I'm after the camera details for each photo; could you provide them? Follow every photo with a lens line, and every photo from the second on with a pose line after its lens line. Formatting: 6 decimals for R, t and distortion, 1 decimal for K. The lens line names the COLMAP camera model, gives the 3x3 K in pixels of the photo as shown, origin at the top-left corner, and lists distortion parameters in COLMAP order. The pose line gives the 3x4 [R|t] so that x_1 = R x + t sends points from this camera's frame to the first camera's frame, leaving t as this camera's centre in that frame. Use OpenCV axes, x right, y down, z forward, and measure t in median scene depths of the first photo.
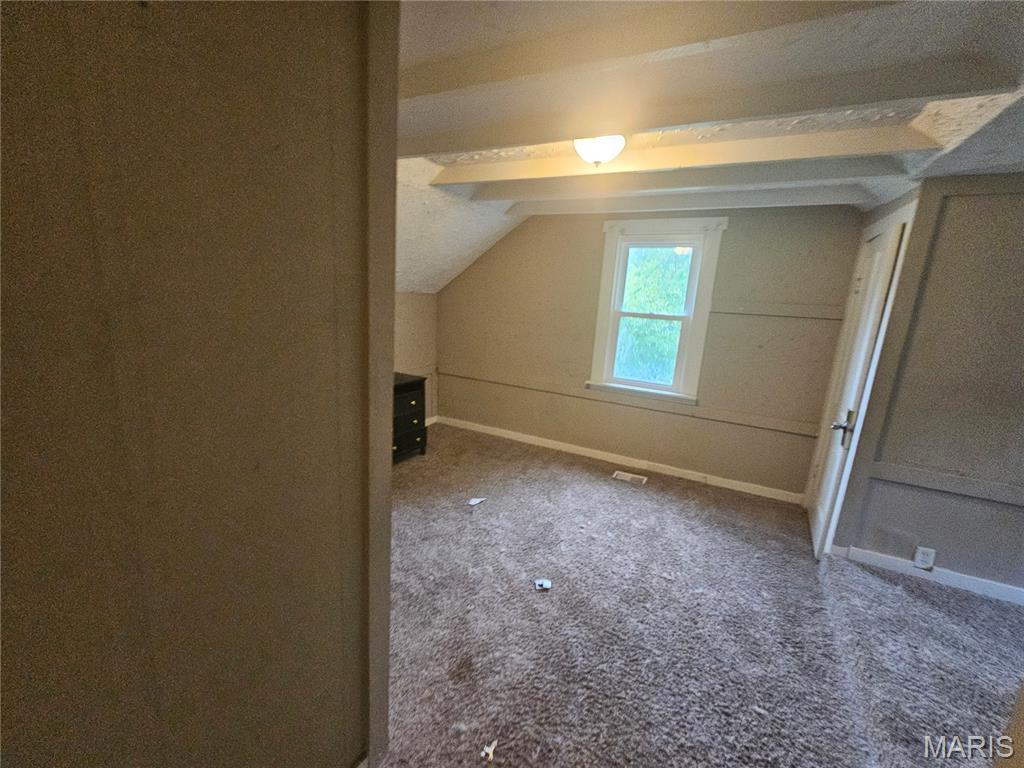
lens RADIAL K [[417.5, 0, 512.0], [0, 417.5, 384.0], [0, 0, 1]] dist [-0.000708, -0.000210]
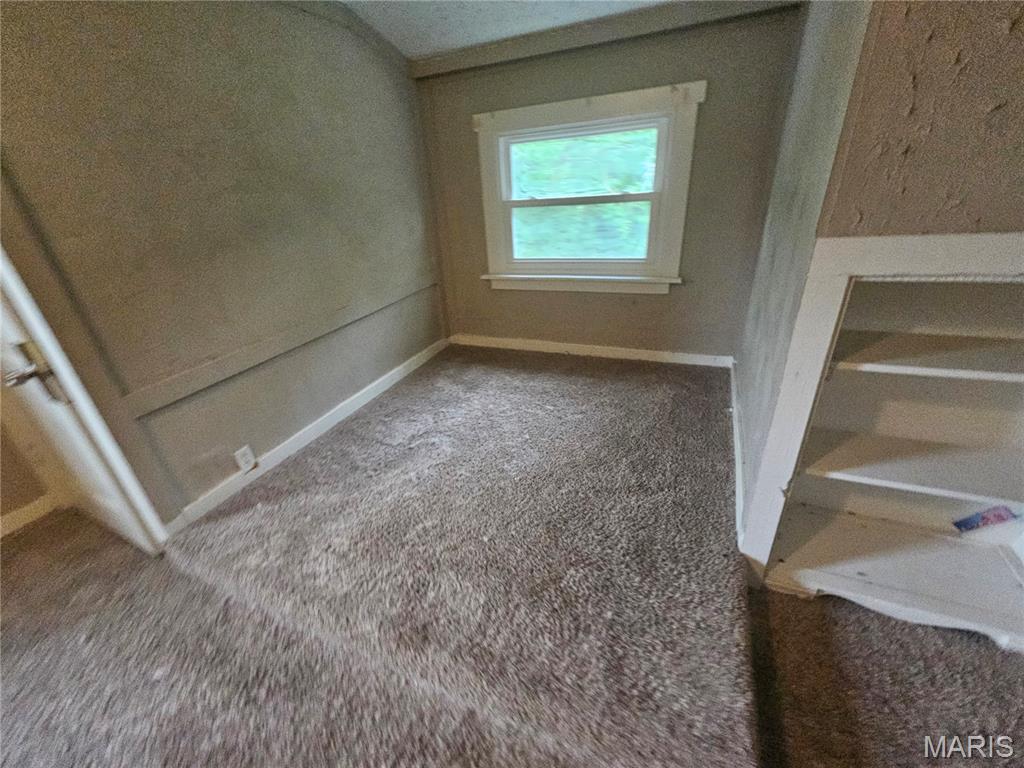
lens RADIAL K [[432.6, 0, 509.1], [0, 432.6, 401.0], [0, 0, 1]] dist [-0.001054, 0.010723]
pose [[-0.073199, -0.510764, 0.856599, 0.239552], [0.266524, 0.817646, 0.510313, 0.001306], [-0.961045, 0.265659, 0.076280, 0.377184]]
